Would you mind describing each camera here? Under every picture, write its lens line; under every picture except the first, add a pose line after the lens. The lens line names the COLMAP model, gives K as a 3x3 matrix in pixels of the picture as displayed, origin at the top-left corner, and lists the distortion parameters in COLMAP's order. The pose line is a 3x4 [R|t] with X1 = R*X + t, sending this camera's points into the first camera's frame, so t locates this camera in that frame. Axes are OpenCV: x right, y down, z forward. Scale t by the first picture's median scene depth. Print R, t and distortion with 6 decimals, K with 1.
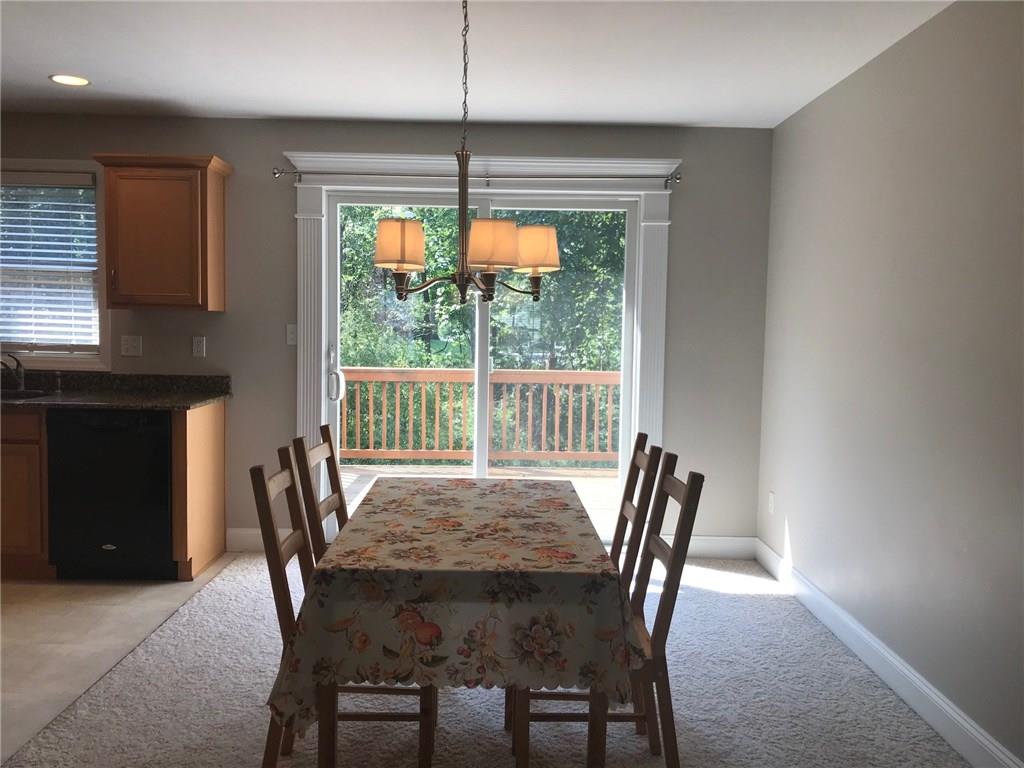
lens RADIAL K [[848.0, 0, 509.5], [0, 848.0, 380.9], [0, 0, 1]] dist [0.037393, -0.037553]
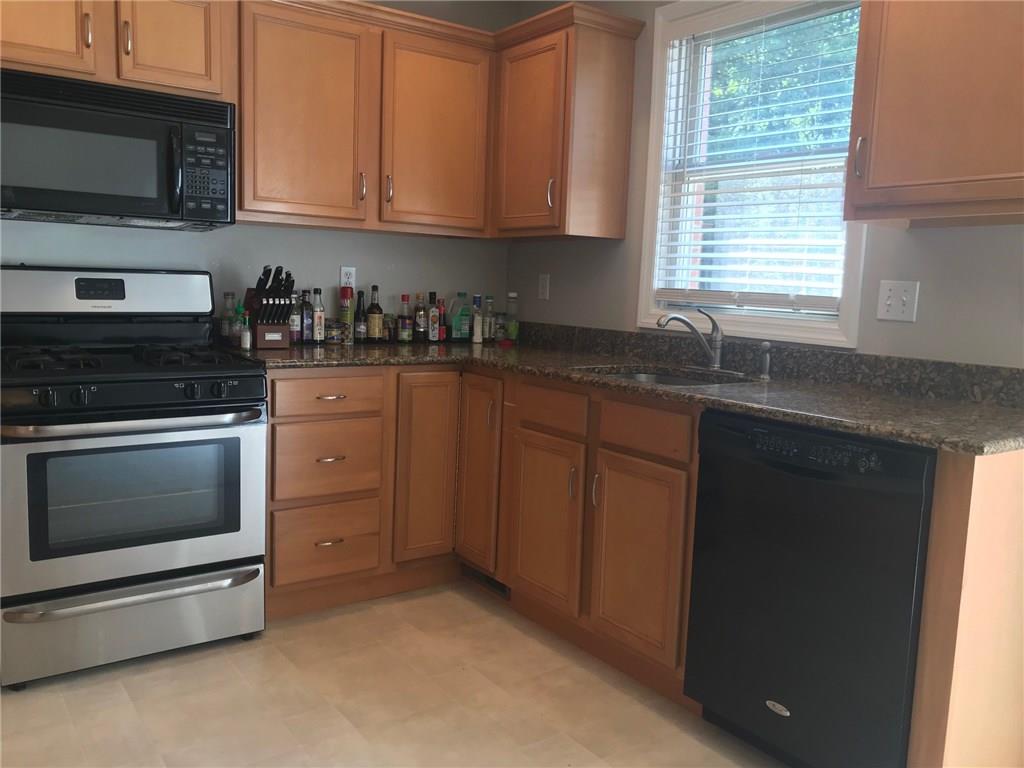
lens RADIAL K [[848.0, 0, 509.4], [0, 848.0, 378.8], [0, 0, 1]] dist [0.037393, -0.037553]
pose [[0.567246, 0.098043, -0.817691, -0.158117], [-0.083382, 0.994623, 0.061413, -0.007176], [0.819316, 0.033344, 0.572372, 0.528672]]
